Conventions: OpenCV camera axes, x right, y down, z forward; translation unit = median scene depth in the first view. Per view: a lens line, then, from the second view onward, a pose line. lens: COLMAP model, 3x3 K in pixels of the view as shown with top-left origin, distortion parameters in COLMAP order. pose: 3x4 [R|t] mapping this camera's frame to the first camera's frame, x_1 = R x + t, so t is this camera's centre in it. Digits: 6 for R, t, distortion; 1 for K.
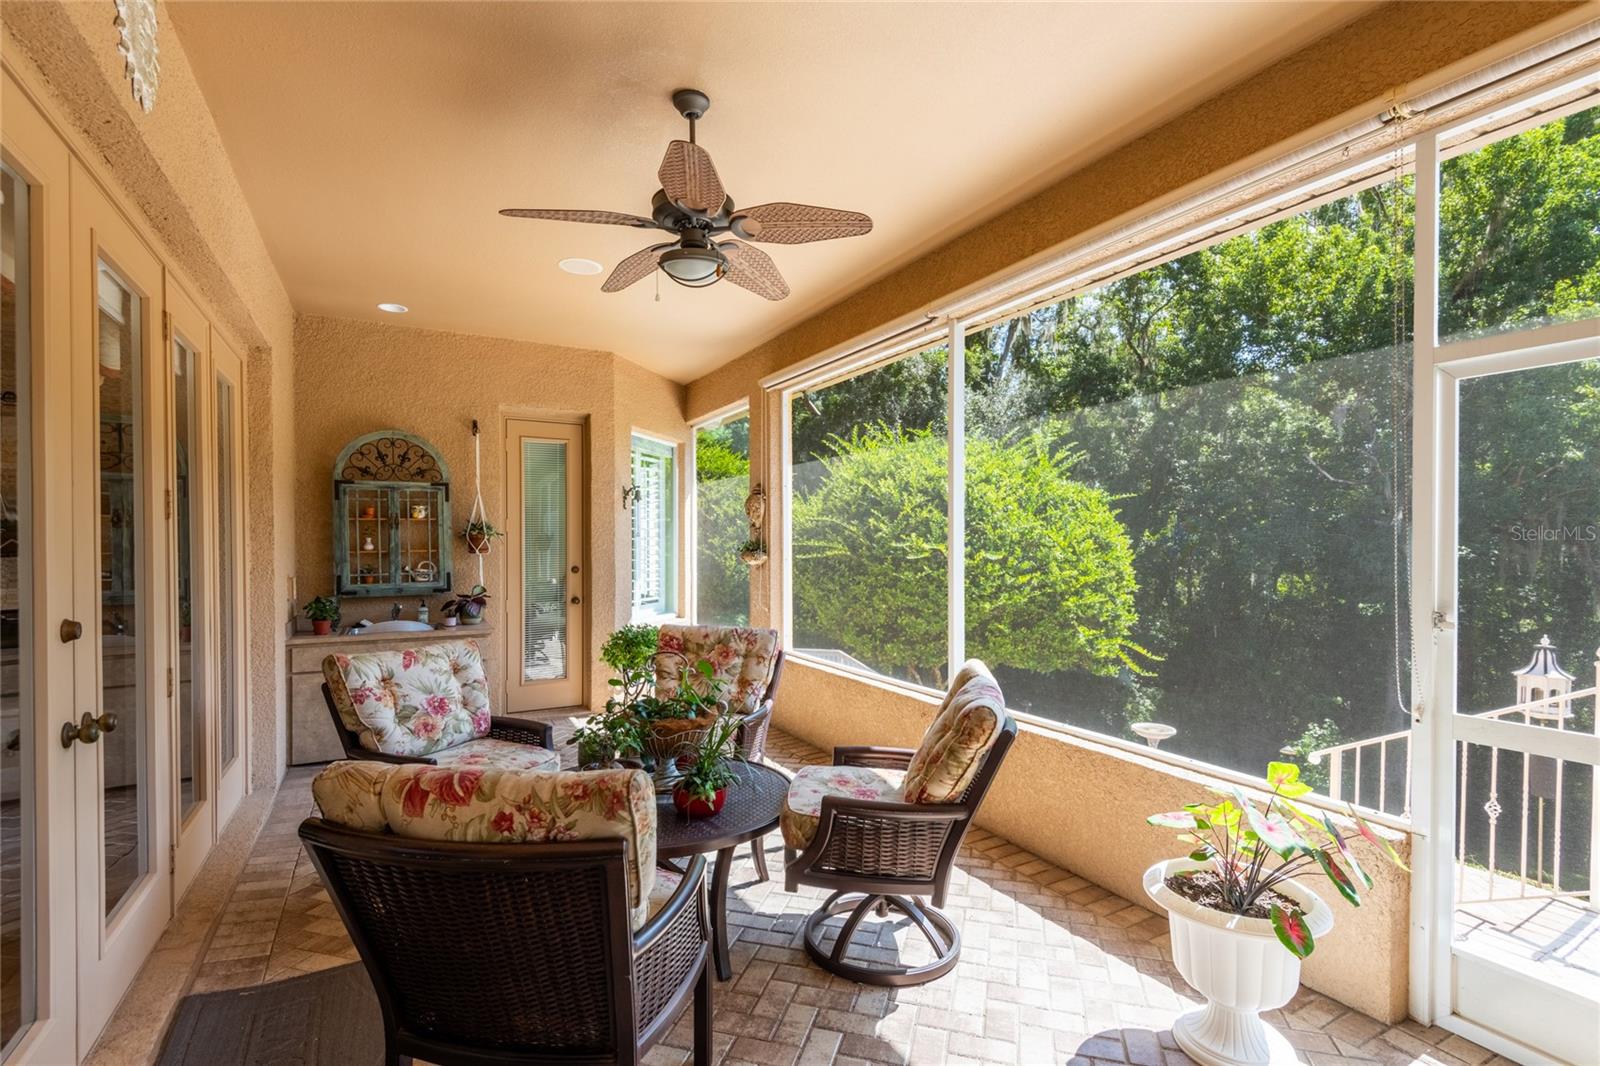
lens RADIAL K [[738.4, 0, 800.2], [0, 738.4, 558.3], [0, 0, 1]] dist [0.002609, 0.000841]
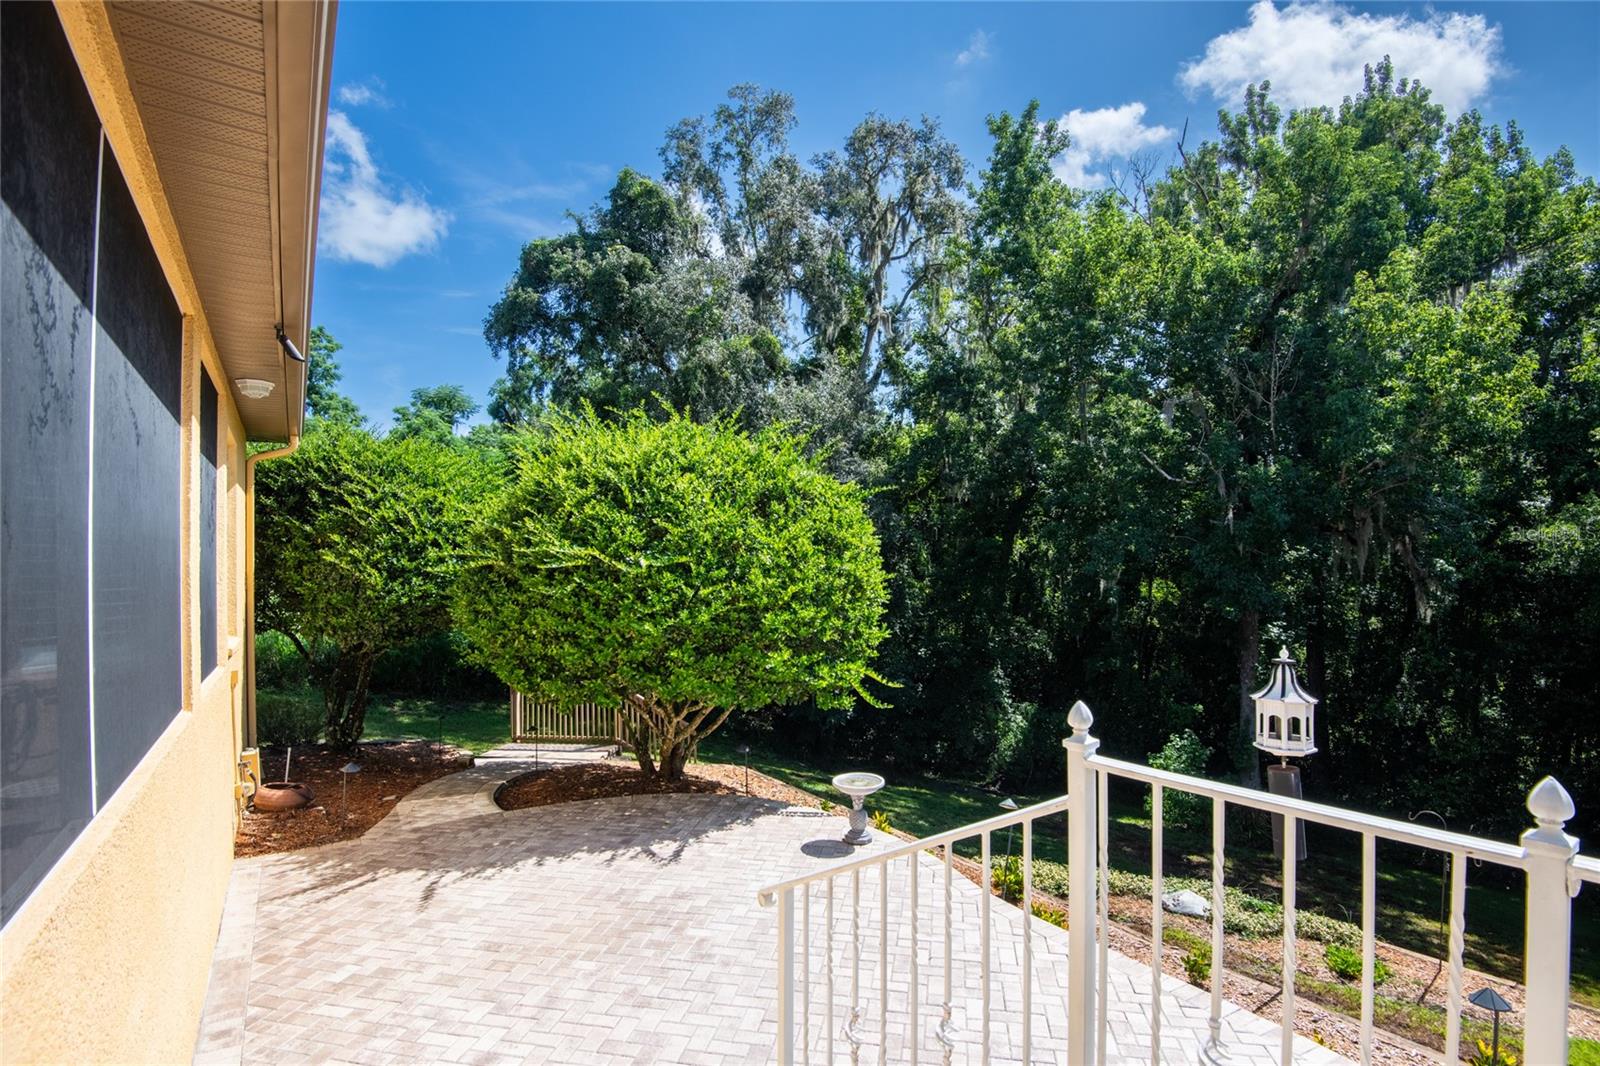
lens RADIAL K [[743.6, 0, 806.9], [0, 743.6, 537.4], [0, 0, 1]] dist [-0.001205, -0.021958]
pose [[0.995203, -0.017344, 0.096284, 0.177541], [0.022156, 0.998546, -0.049140, 0.006456], [-0.095292, 0.051037, 0.994140, 0.108465]]
